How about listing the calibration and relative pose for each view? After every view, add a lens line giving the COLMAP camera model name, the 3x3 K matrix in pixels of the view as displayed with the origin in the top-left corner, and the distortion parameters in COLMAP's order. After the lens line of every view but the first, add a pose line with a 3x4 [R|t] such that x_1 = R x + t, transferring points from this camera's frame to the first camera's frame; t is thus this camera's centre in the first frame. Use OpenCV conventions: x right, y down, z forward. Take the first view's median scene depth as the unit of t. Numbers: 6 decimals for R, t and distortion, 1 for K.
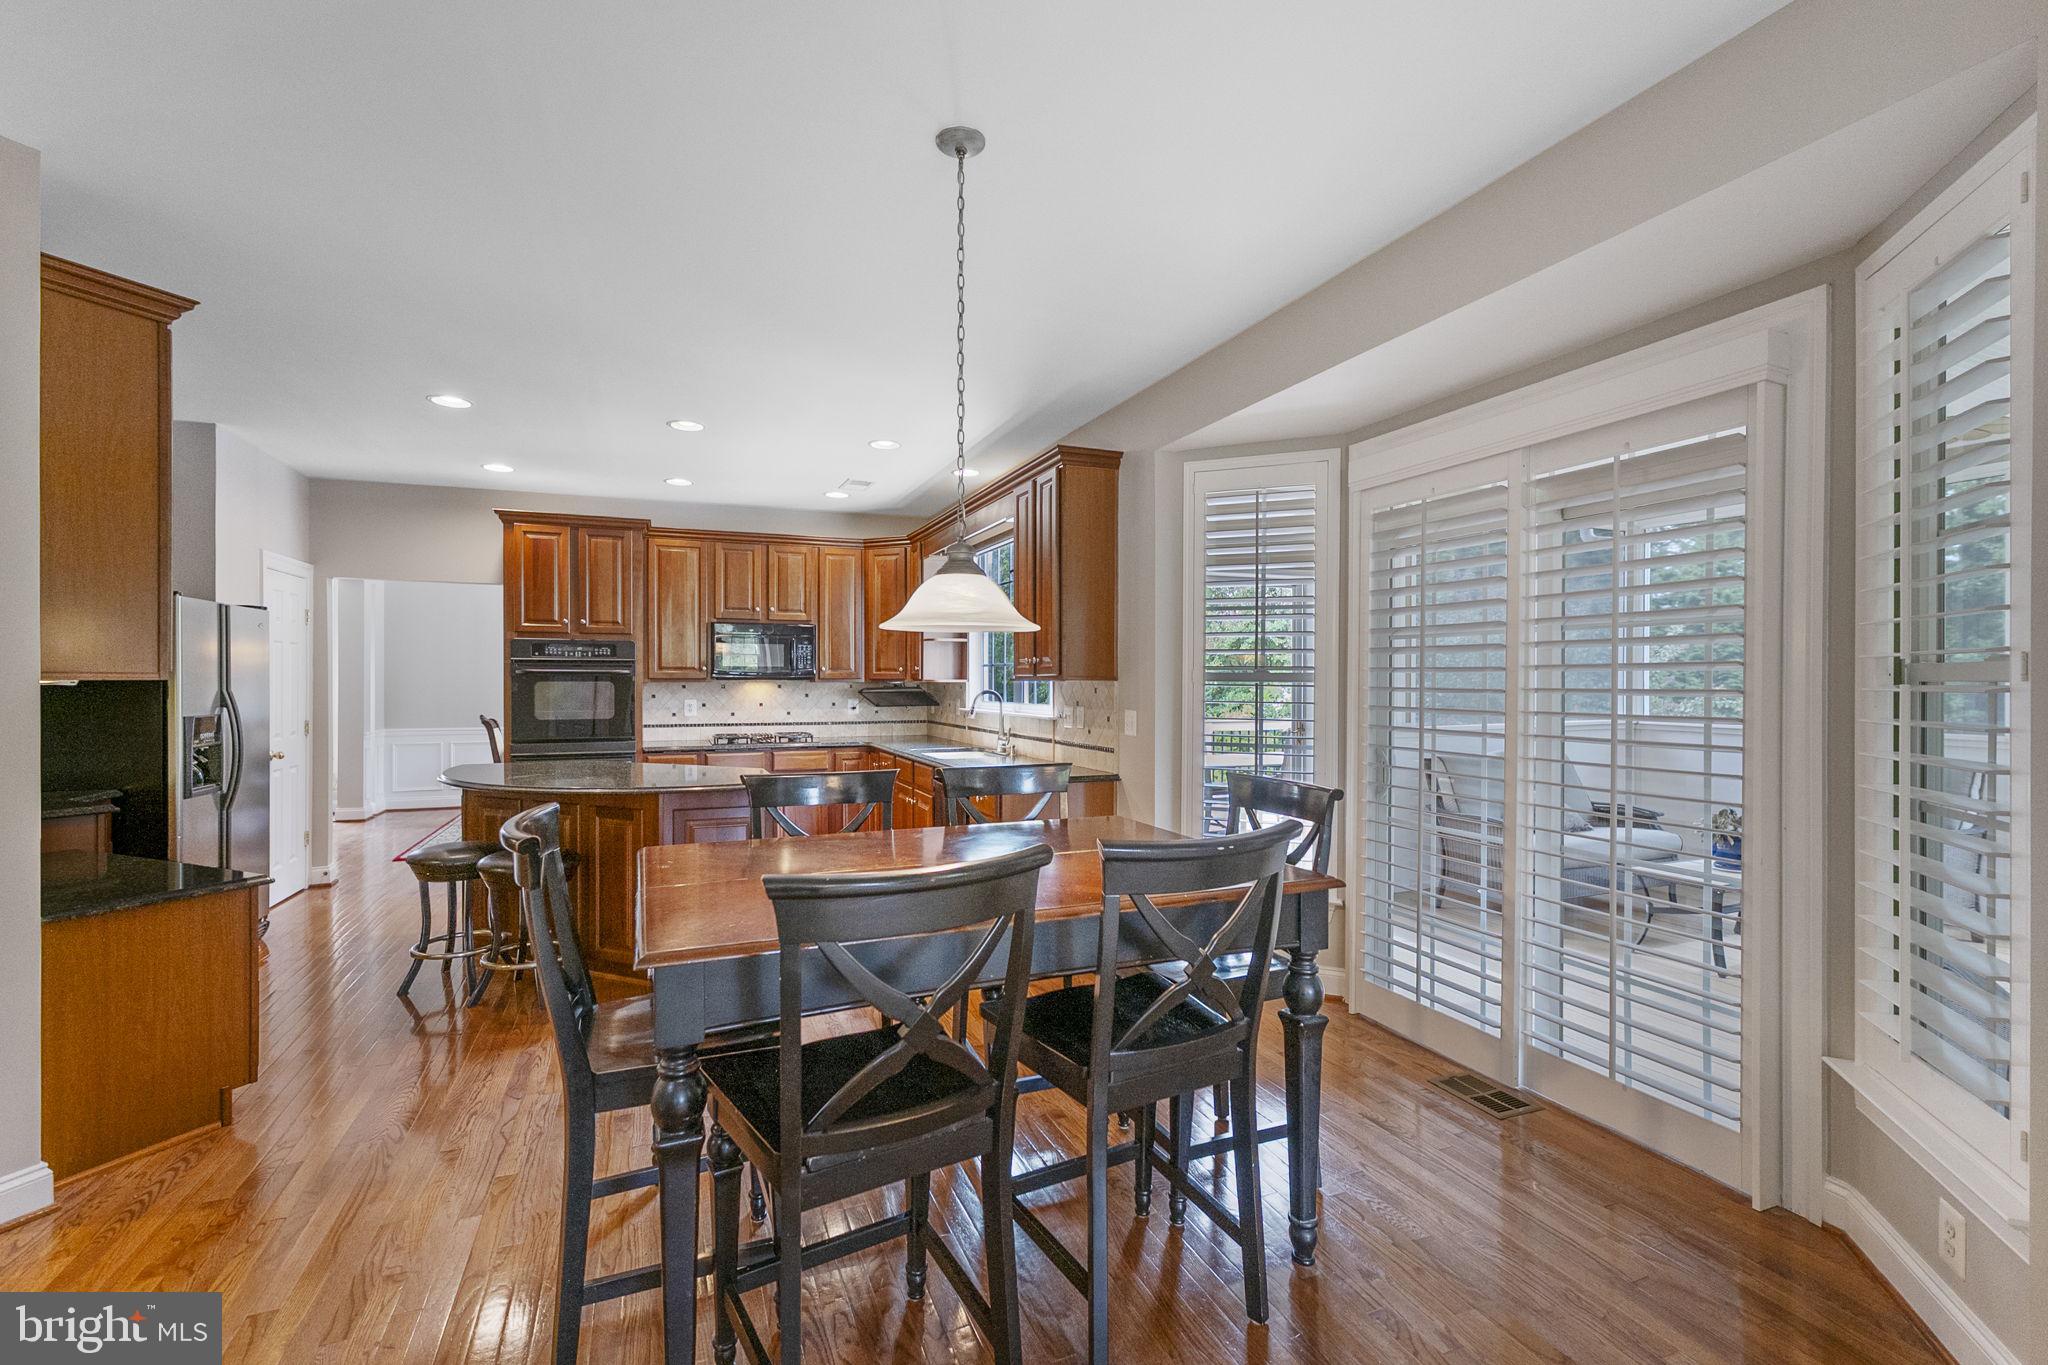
lens RADIAL K [[892.3, 0, 1023.1], [0, 892.3, 683.6], [0, 0, 1]] dist [0.001484, 0.000339]
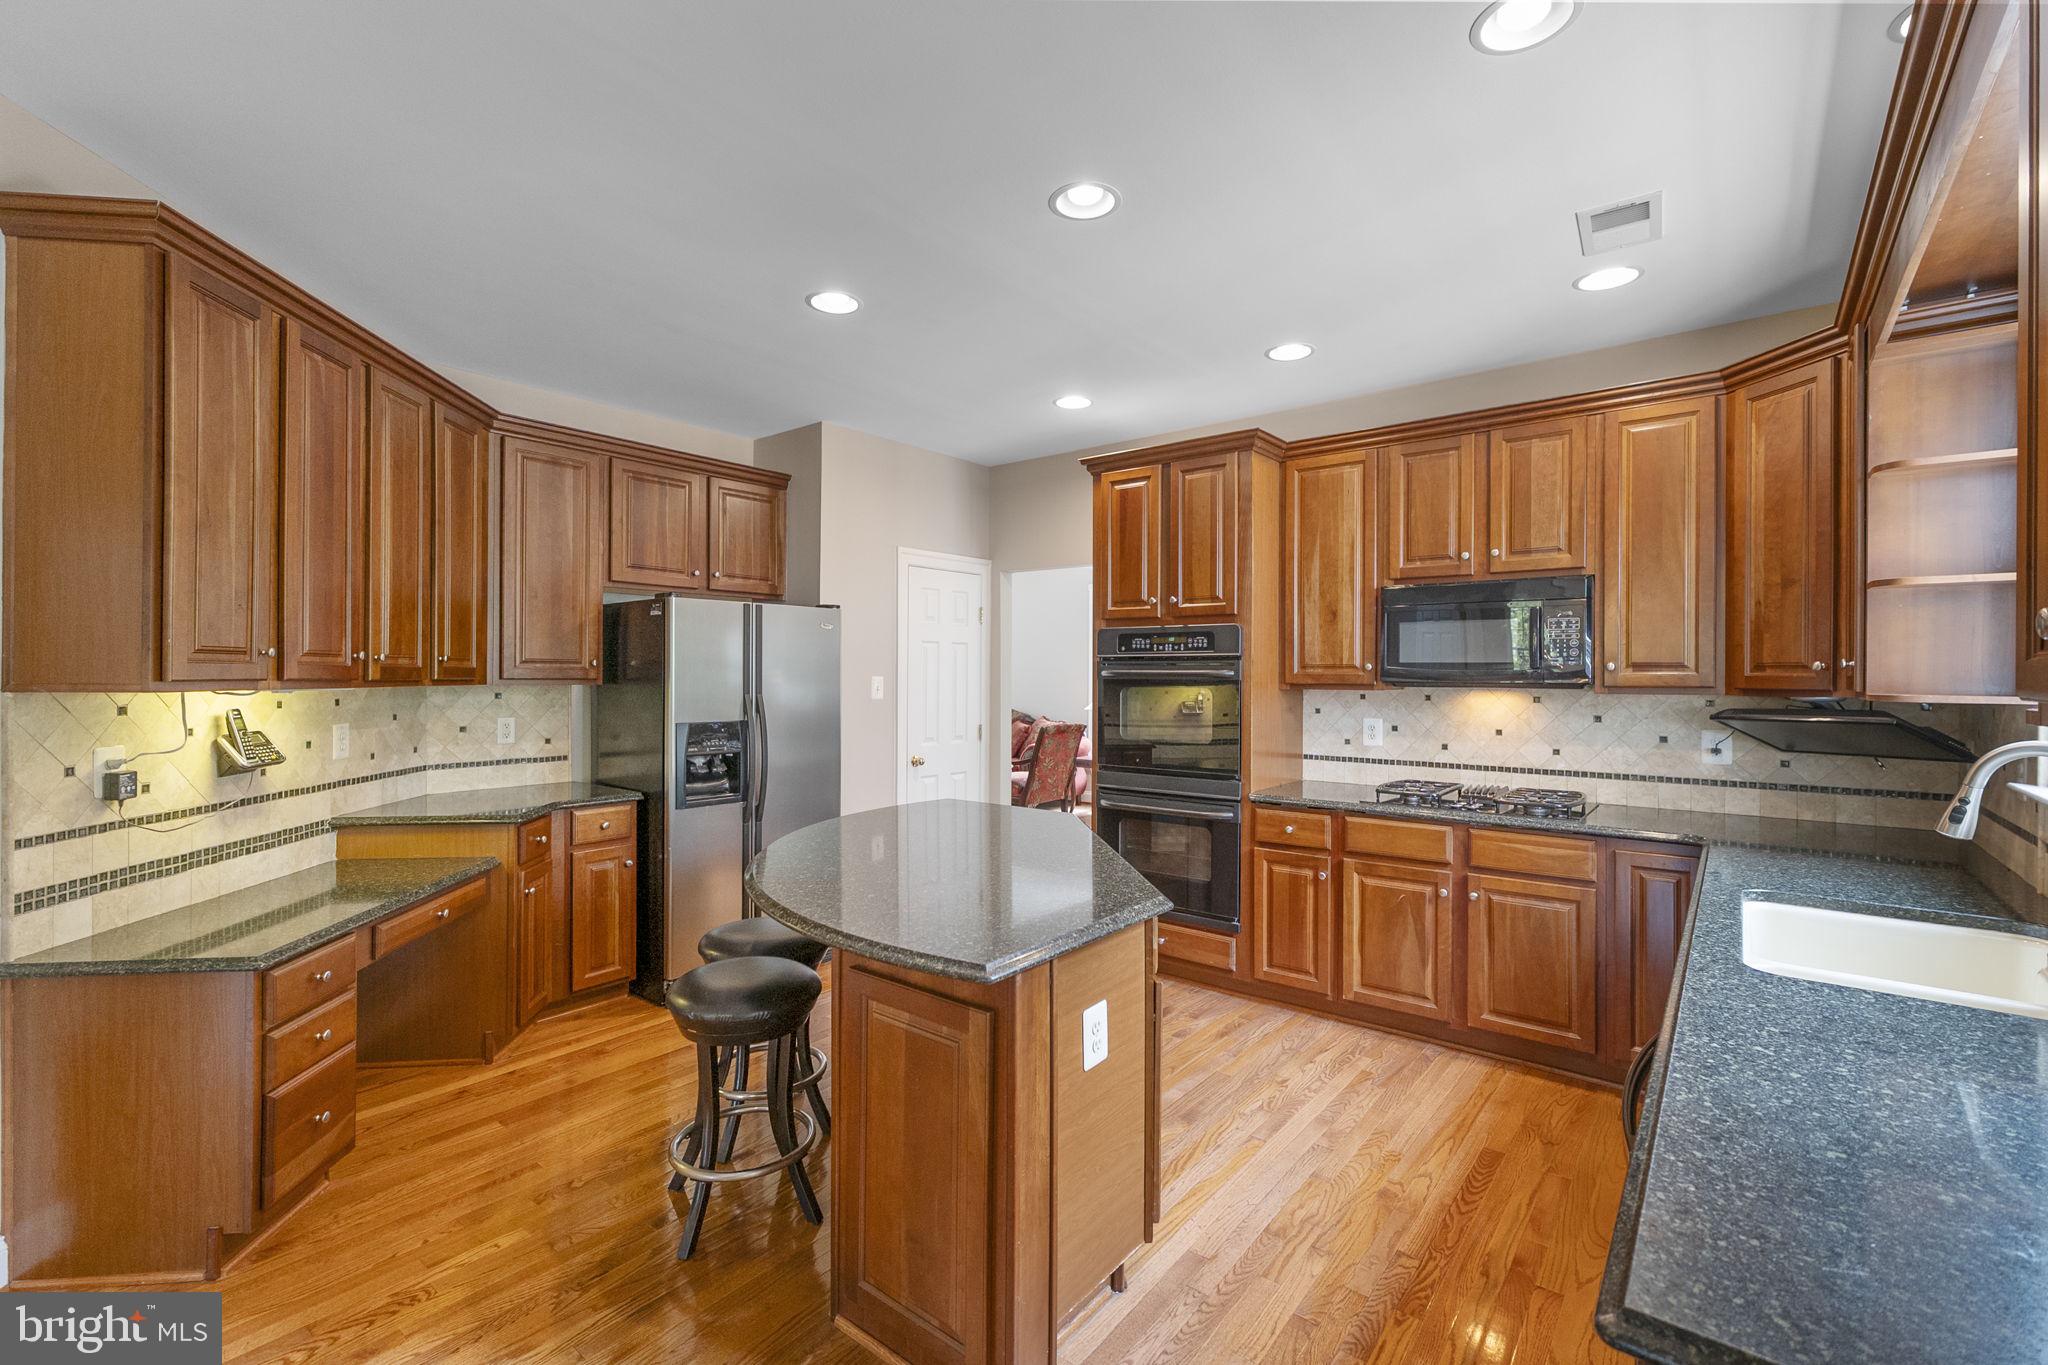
lens RADIAL K [[892.3, 0, 1018.0], [0, 892.3, 680.5], [0, 0, 1]] dist [0.001484, 0.000339]
pose [[0.482191, 0.007182, -0.876037, 0.045228], [-0.006567, 0.999968, 0.004583, -0.009830], [0.876042, 0.003543, 0.482223, 0.546037]]
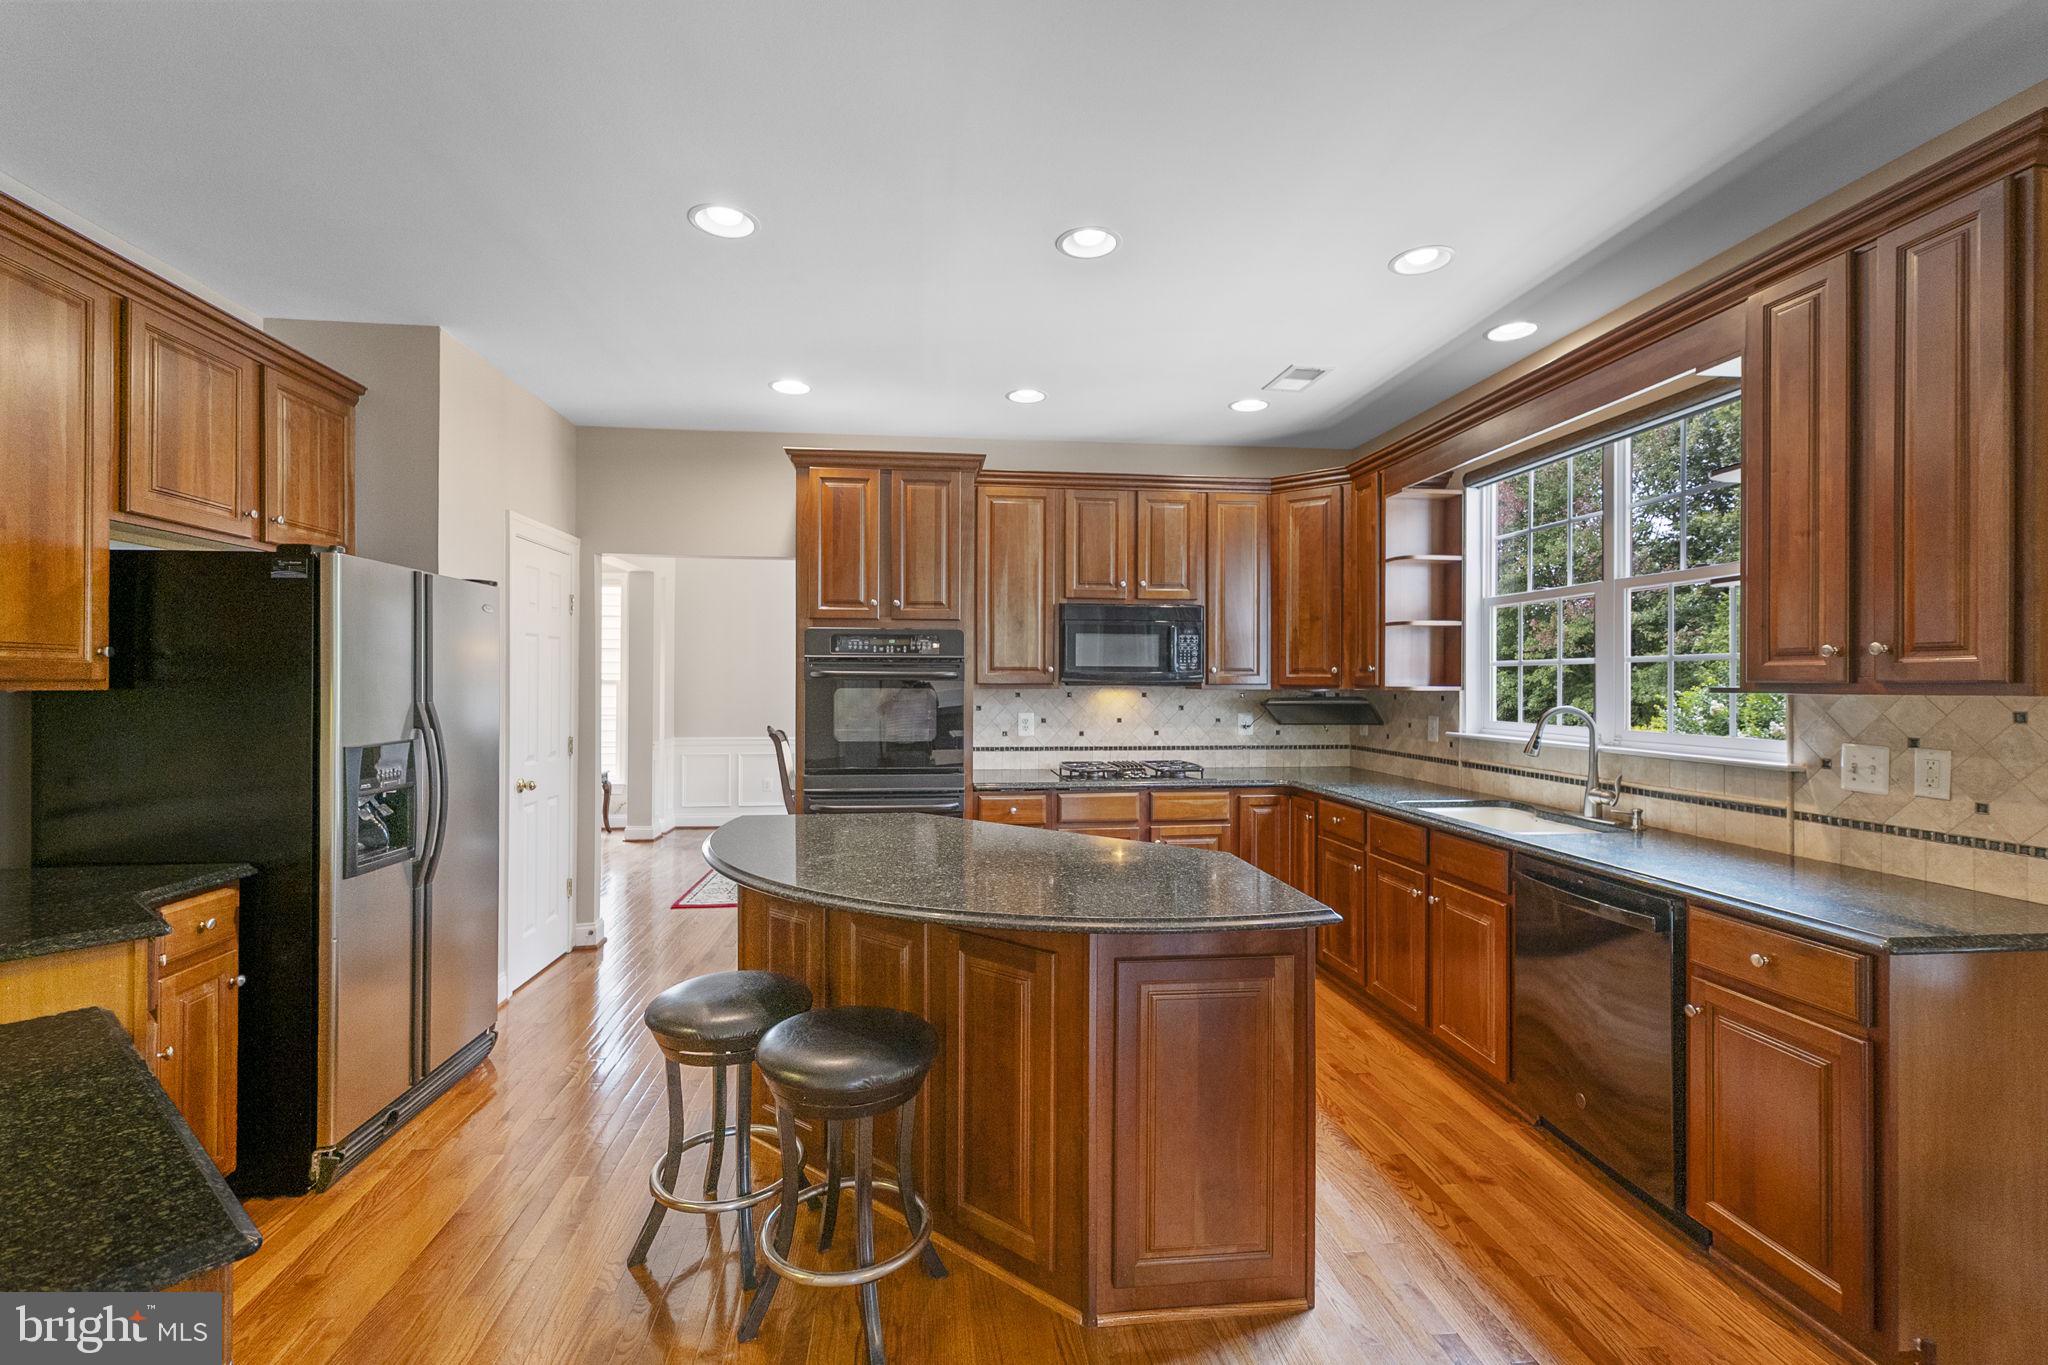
lens RADIAL K [[892.3, 0, 1024.8], [0, 892.3, 682.8], [0, 0, 1]] dist [0.001484, 0.000339]
pose [[0.964177, 0.001930, -0.265253, -0.201035], [-0.002770, 0.999992, -0.002794, -0.004703], [0.265245, 0.003429, 0.964175, 0.335358]]
